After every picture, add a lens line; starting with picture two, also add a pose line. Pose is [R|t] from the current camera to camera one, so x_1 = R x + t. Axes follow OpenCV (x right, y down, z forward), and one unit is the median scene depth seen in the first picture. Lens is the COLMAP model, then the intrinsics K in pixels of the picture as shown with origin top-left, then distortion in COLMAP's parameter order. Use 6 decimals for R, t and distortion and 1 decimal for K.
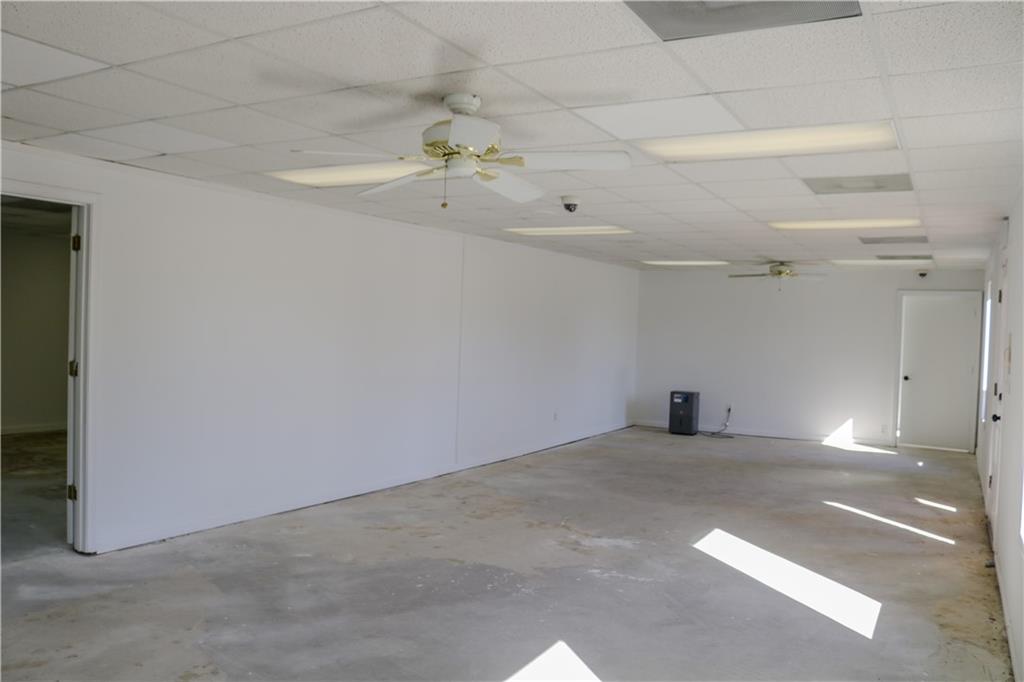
lens RADIAL K [[833.9, 0, 512.6], [0, 833.9, 347.0], [0, 0, 1]] dist [-0.155907, 0.139830]
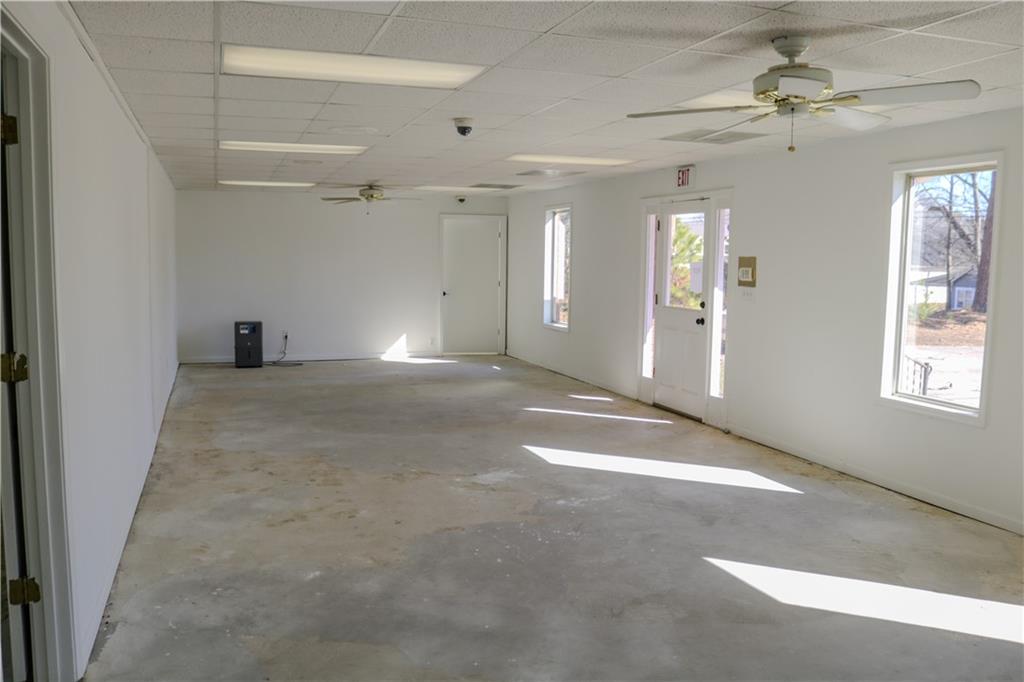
lens RADIAL K [[833.9, 0, 512.6], [0, 833.9, 347.0], [0, 0, 1]] dist [-0.155907, 0.139830]
pose [[0.667979, -0.102860, 0.737038, -0.577771], [0.027847, 0.993163, 0.113368, -0.030234], [-0.743659, -0.055203, 0.666276, 0.322224]]
